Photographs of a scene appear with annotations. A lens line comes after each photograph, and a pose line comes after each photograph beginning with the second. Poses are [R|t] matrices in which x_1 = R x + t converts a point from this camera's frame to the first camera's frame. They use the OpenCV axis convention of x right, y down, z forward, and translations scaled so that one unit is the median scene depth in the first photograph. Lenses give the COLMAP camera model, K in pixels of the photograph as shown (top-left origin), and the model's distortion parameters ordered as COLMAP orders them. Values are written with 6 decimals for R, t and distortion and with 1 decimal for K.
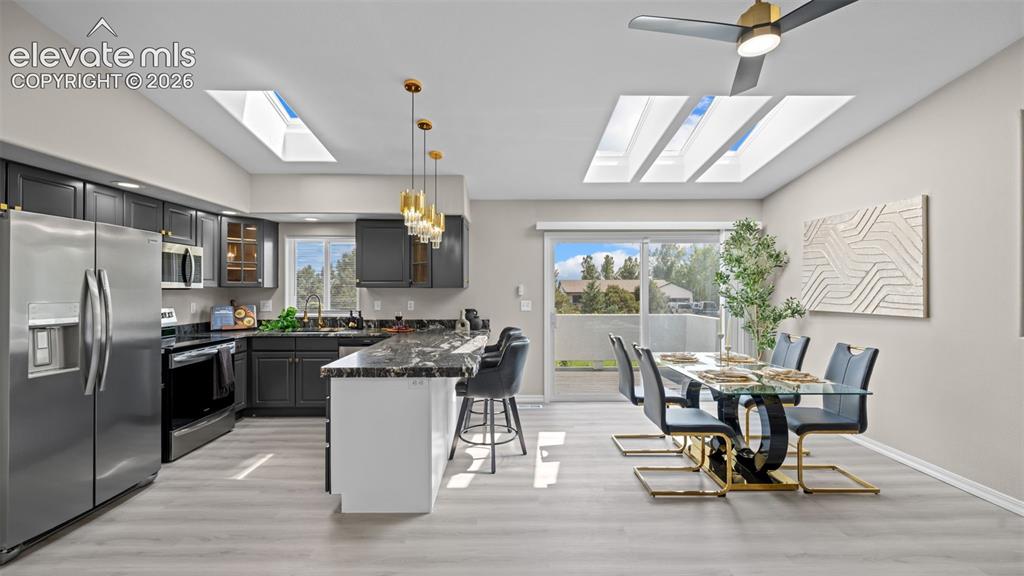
lens RADIAL K [[415.2, 0, 509.7], [0, 415.2, 285.2], [0, 0, 1]] dist [-0.002758, -0.000356]
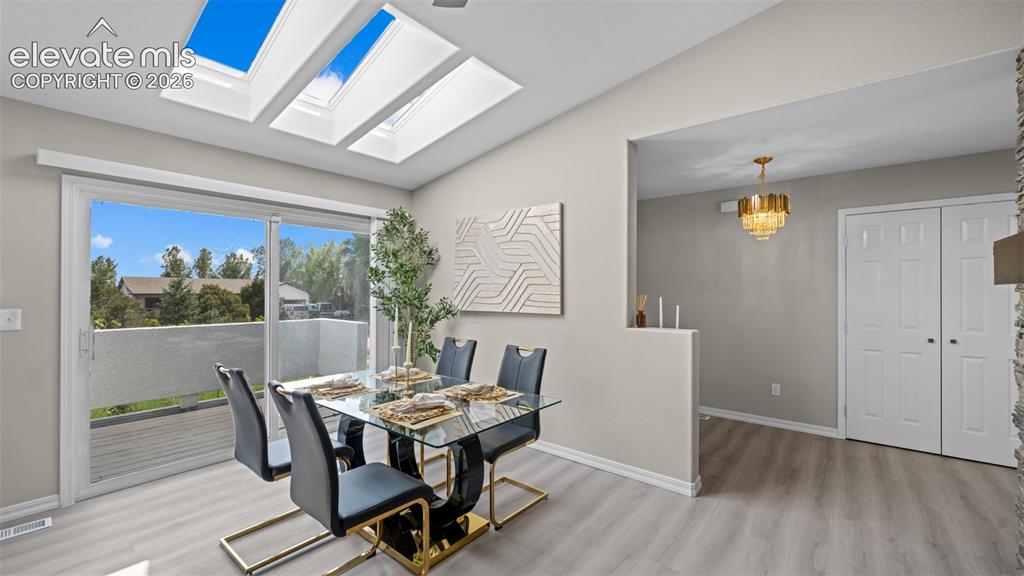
lens RADIAL K [[412.8, 0, 507.5], [0, 412.8, 291.3], [0, 0, 1]] dist [-0.000596, -0.000221]
pose [[0.645482, 0.002367, 0.763772, 0.054178], [-0.010981, 0.999921, 0.006181, 0.007895], [-0.763696, -0.012377, 0.645457, 0.274750]]
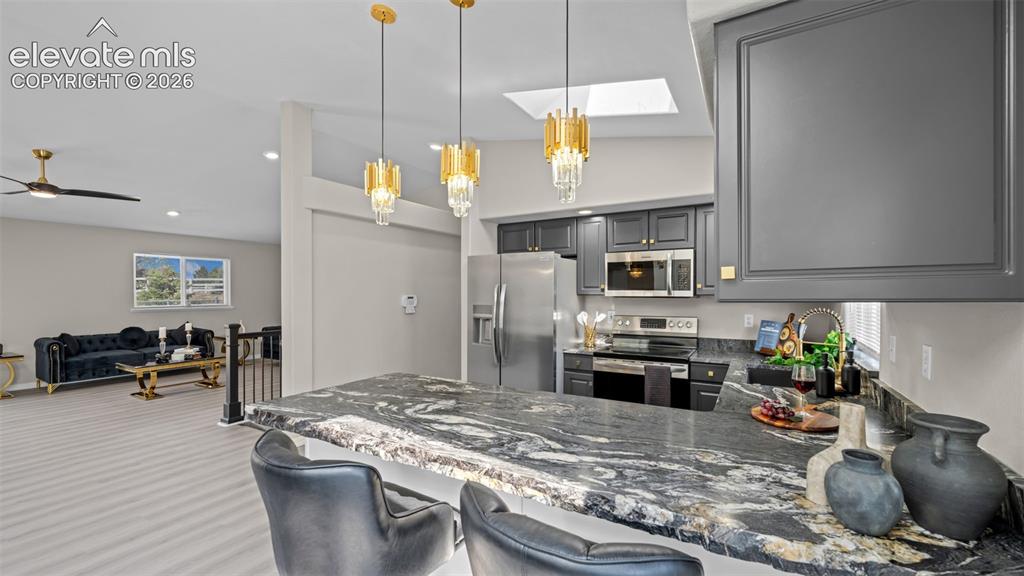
lens RADIAL K [[412.8, 0, 507.5], [0, 412.8, 291.3], [0, 0, 1]] dist [-0.000596, -0.000221]
pose [[-0.517140, -0.005646, -0.855882, 0.165835], [0.007199, 0.999914, -0.010946, 0.002630], [0.855871, -0.011822, -0.517055, 0.982931]]
